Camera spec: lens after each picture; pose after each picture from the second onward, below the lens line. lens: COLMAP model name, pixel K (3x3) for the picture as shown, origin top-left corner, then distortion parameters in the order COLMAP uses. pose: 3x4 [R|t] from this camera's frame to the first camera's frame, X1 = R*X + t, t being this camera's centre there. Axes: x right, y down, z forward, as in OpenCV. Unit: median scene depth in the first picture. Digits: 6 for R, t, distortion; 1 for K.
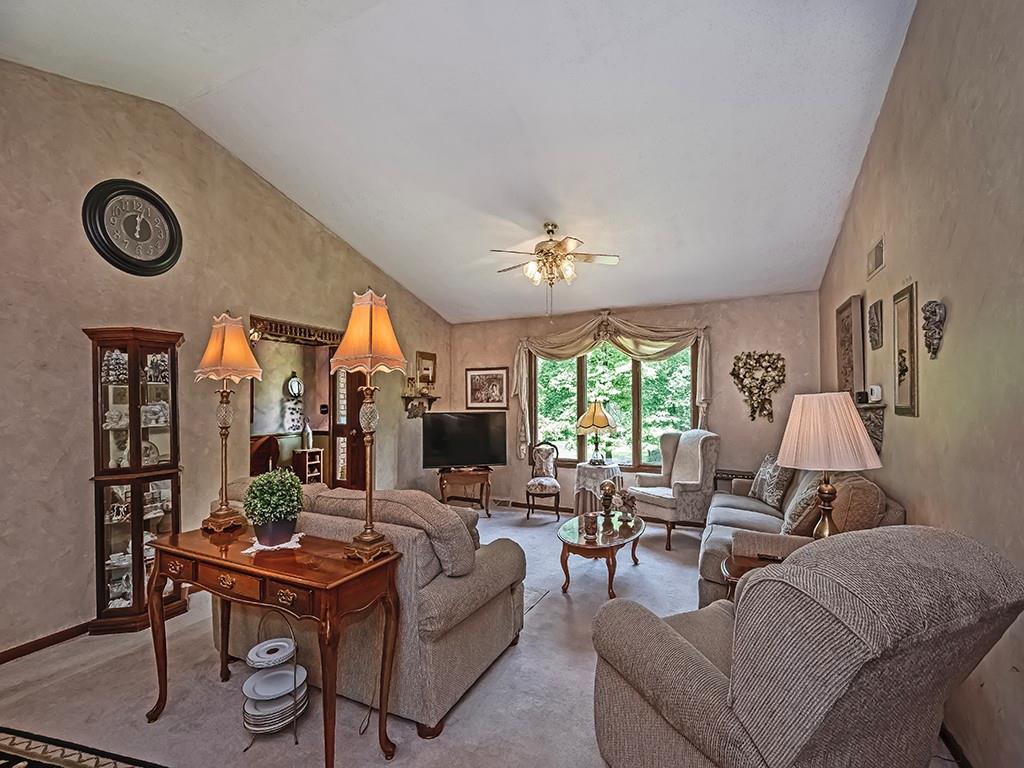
lens RADIAL K [[443.6, 0, 511.9], [0, 443.6, 397.9], [0, 0, 1]] dist [0.001356, 0.000403]
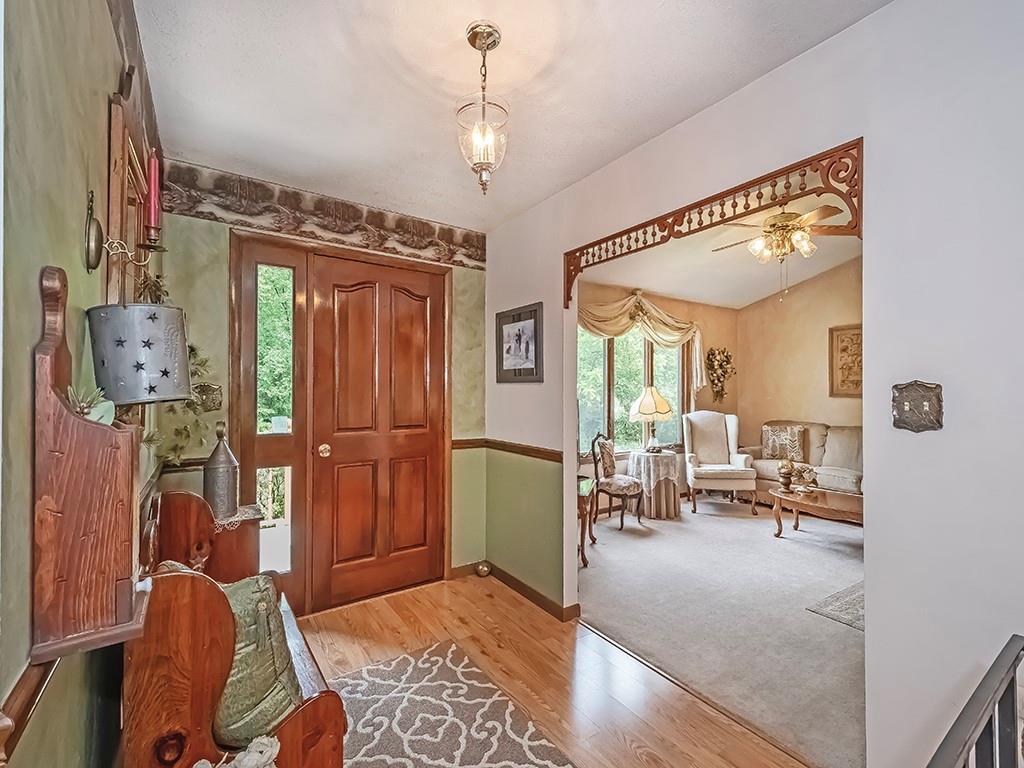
lens RADIAL K [[443.6, 0, 515.3], [0, 443.6, 391.6], [0, 0, 1]] dist [0.001356, 0.000403]
pose [[0.511419, 0.004698, 0.859319, -1.231351], [-0.011257, 0.999936, 0.001233, 0.036259], [-0.859258, -0.010304, 0.511439, 1.213955]]
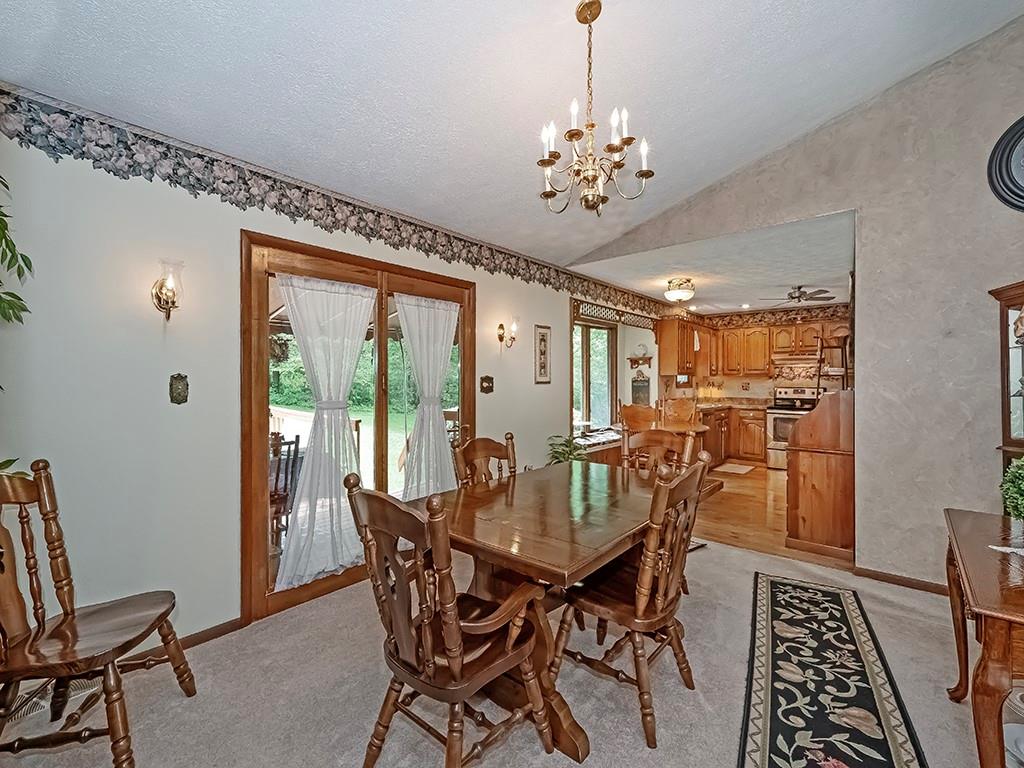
lens RADIAL K [[443.6, 0, 509.8], [0, 443.6, 385.3], [0, 0, 1]] dist [0.001356, 0.000403]
pose [[-0.264444, 0.013944, -0.964300, 0.201252], [0.008671, 0.999889, 0.012081, 0.024356], [0.964362, -0.005167, -0.264535, 0.206805]]
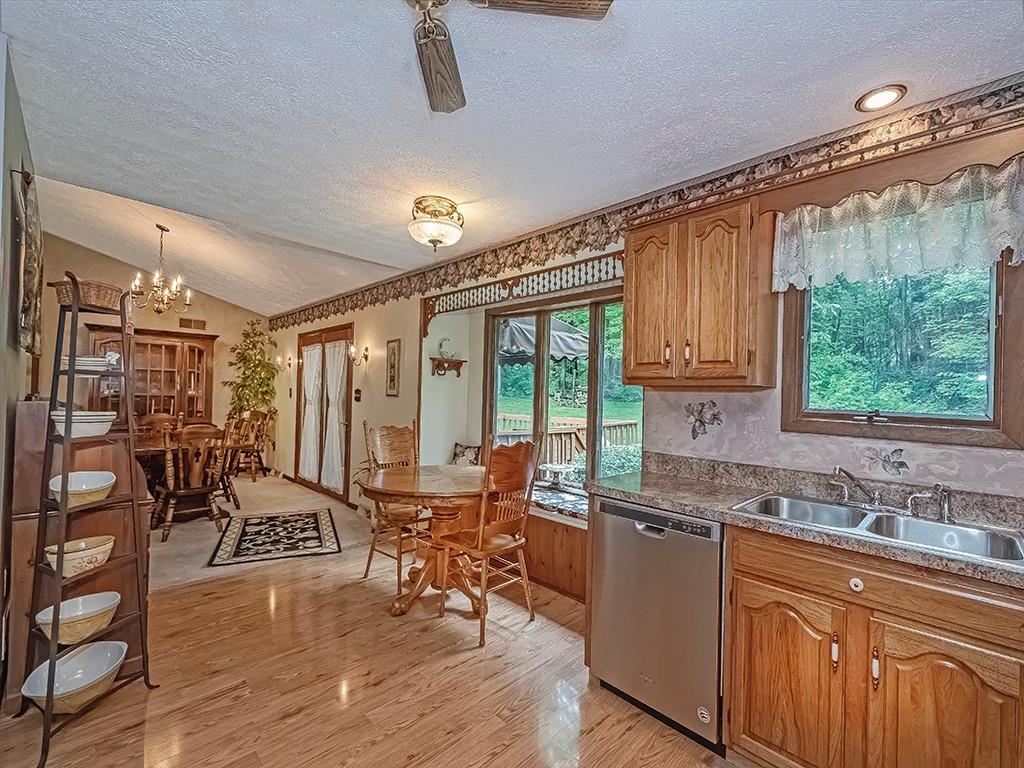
lens RADIAL K [[443.6, 0, 520.0], [0, 443.6, 394.0], [0, 0, 1]] dist [0.001356, 0.000403]
pose [[-0.946601, -0.023225, 0.321571, -1.966725], [-0.029675, 0.999444, -0.015169, 0.037945], [-0.321040, -0.023902, -0.946764, 1.127867]]
